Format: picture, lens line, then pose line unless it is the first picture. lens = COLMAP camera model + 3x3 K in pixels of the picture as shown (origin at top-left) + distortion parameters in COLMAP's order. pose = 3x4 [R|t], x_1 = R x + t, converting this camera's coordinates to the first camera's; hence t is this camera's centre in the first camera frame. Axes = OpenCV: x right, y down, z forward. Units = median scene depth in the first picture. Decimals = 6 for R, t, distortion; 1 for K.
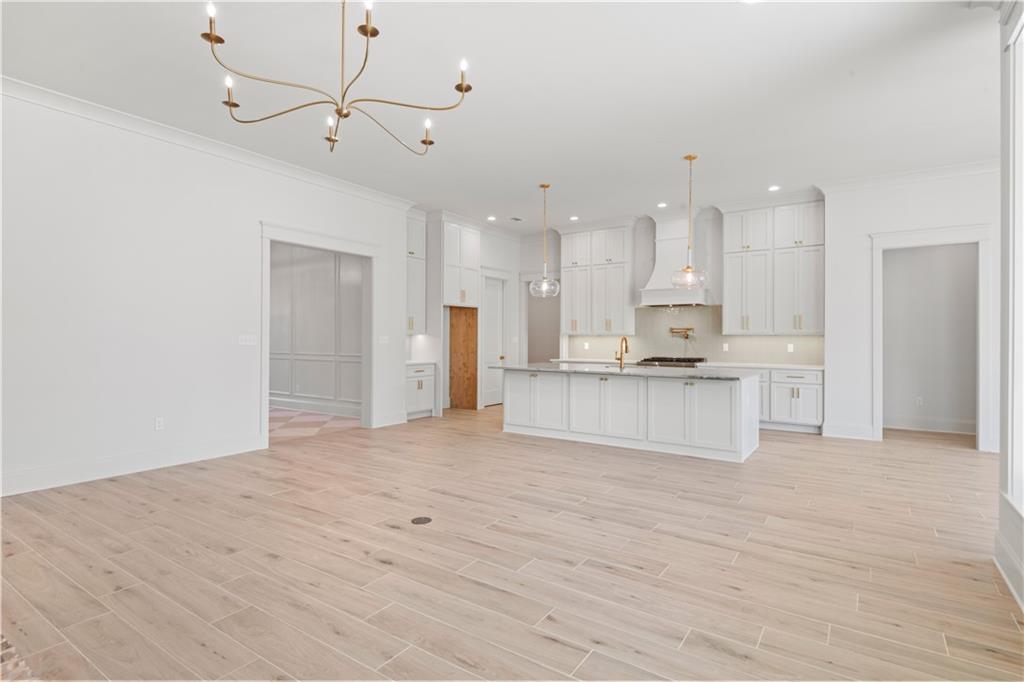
lens RADIAL K [[520.7, 0, 510.3], [0, 520.7, 339.6], [0, 0, 1]] dist [0.003179, 0.000559]
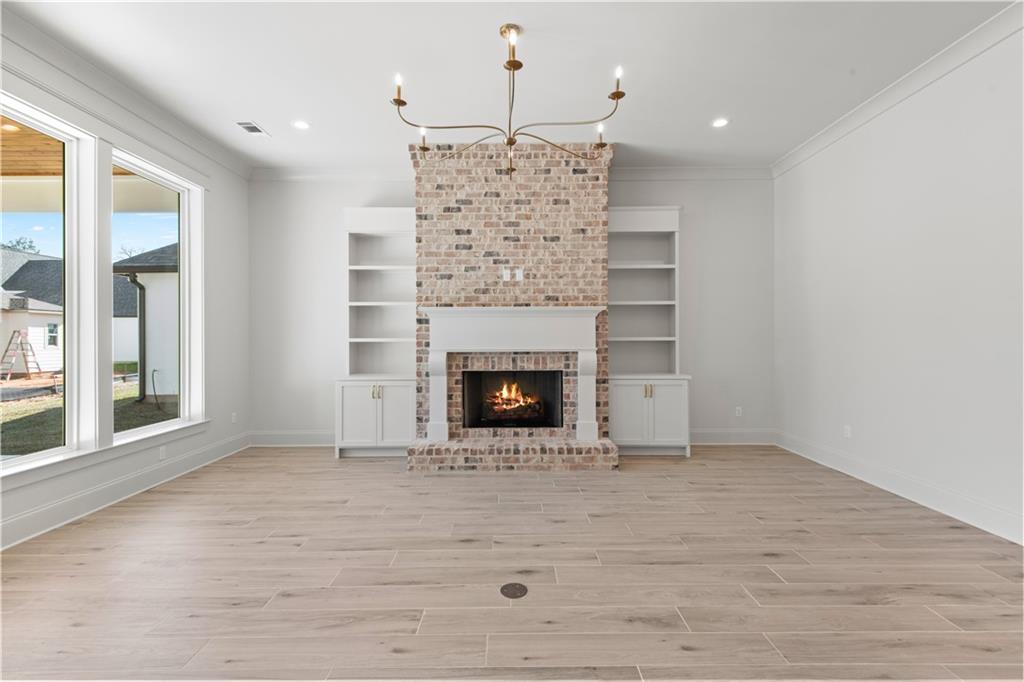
lens RADIAL K [[469.5, 0, 512.6], [0, 469.5, 338.2], [0, 0, 1]] dist [0.008692, -0.004057]
pose [[-0.828362, -0.001336, -0.560191, 0.235507], [-0.002829, 0.999994, 0.001799, -0.007762], [0.560185, 0.003075, -0.828362, 1.812170]]
